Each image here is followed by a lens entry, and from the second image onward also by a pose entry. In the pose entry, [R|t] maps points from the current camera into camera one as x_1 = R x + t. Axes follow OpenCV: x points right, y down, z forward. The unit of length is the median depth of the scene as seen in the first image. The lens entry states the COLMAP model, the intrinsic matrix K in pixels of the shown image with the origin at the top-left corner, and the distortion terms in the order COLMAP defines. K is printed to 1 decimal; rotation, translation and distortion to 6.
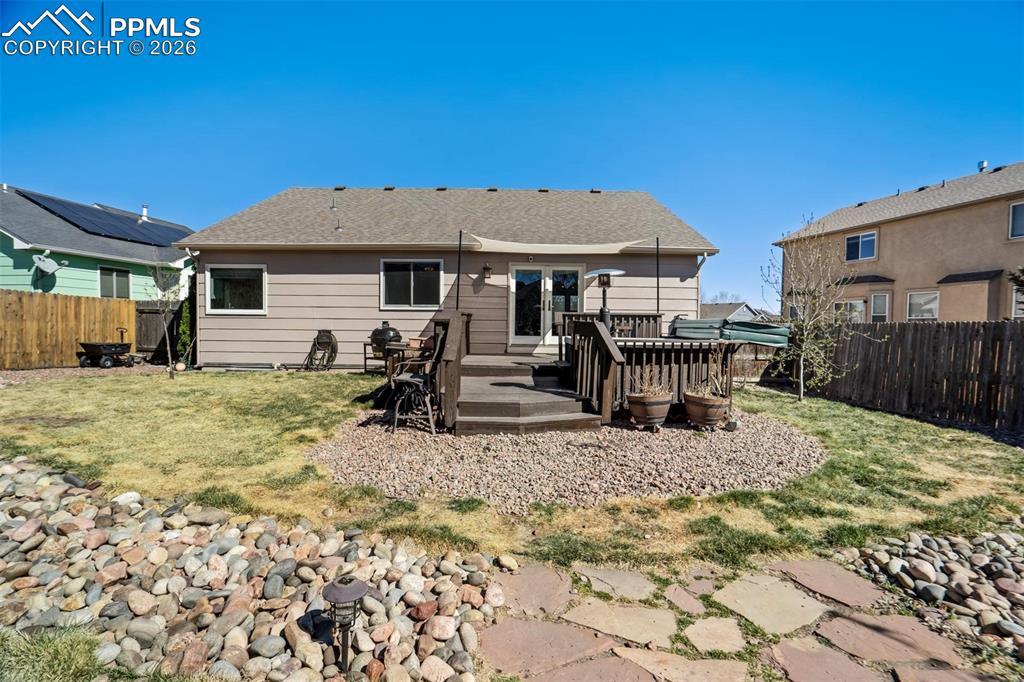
lens RADIAL K [[474.8, 0, 514.1], [0, 474.8, 344.3], [0, 0, 1]] dist [-0.048989, 0.016392]
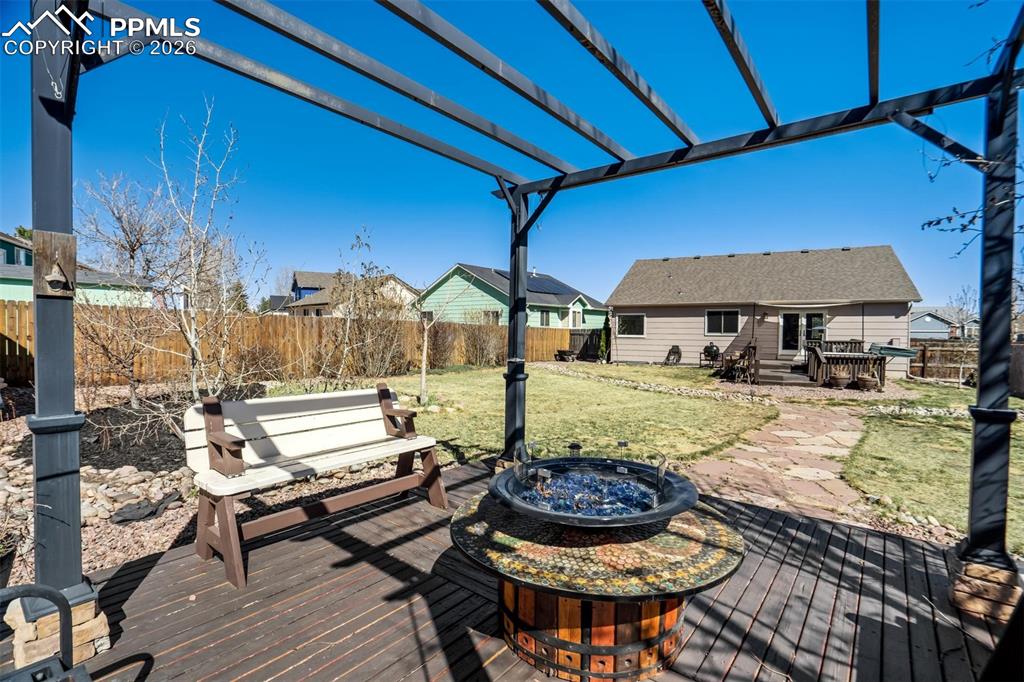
lens RADIAL K [[484.5, 0, 517.1], [0, 484.5, 341.7], [0, 0, 1]] dist [-0.025260, 0.000287]
pose [[0.873832, 0.007122, -0.486175, 0.008721], [-0.014982, 0.999812, -0.012283, -0.010984], [0.485997, 0.018017, 0.873775, -1.107904]]
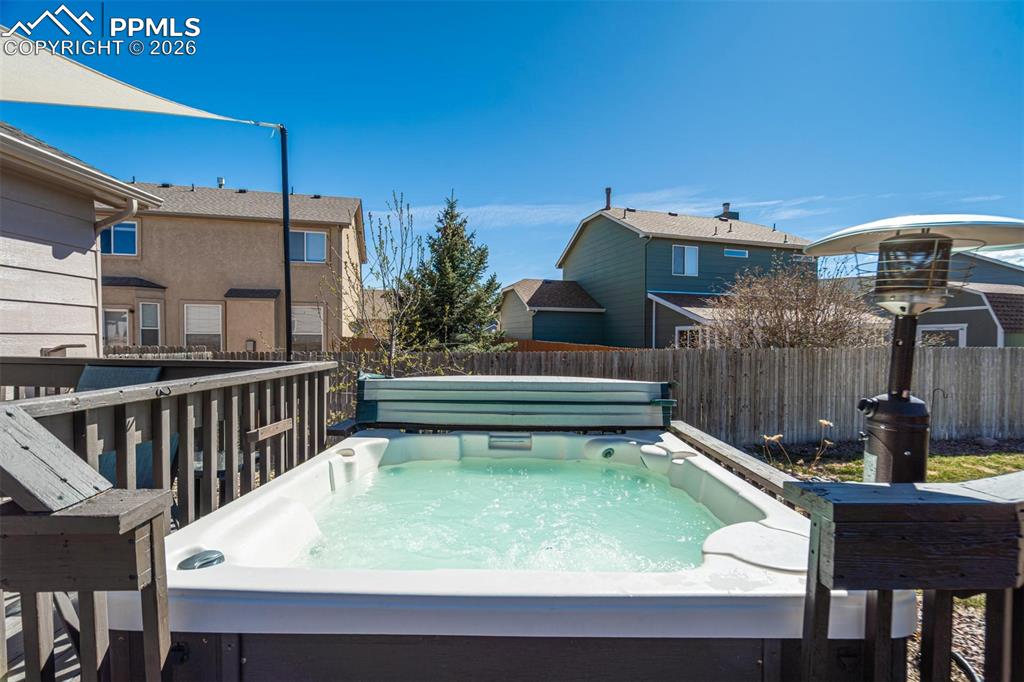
lens RADIAL K [[466.7, 0, 512.0], [0, 466.7, 341.0], [0, 0, 1]] dist [-0.003537, -0.000648]
pose [[0.010428, -0.014916, 0.999834, -0.014959], [0.030643, 0.999424, 0.014590, -0.059972], [-0.999476, 0.030486, 0.010879, 0.634680]]
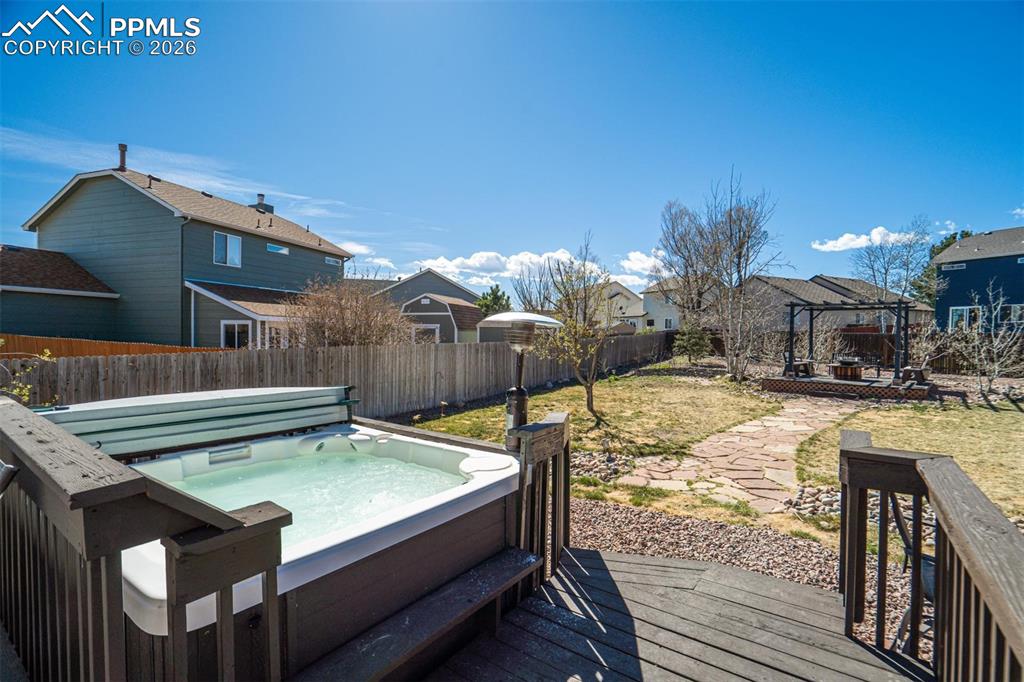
lens RADIAL K [[474.8, 0, 514.1], [0, 474.8, 344.3], [0, 0, 1]] dist [-0.048989, 0.016392]
pose [[-0.813572, -0.038212, 0.580207, -0.054001], [-0.006430, 0.998368, 0.056737, -0.082759], [-0.581429, 0.042429, -0.812490, 0.766294]]
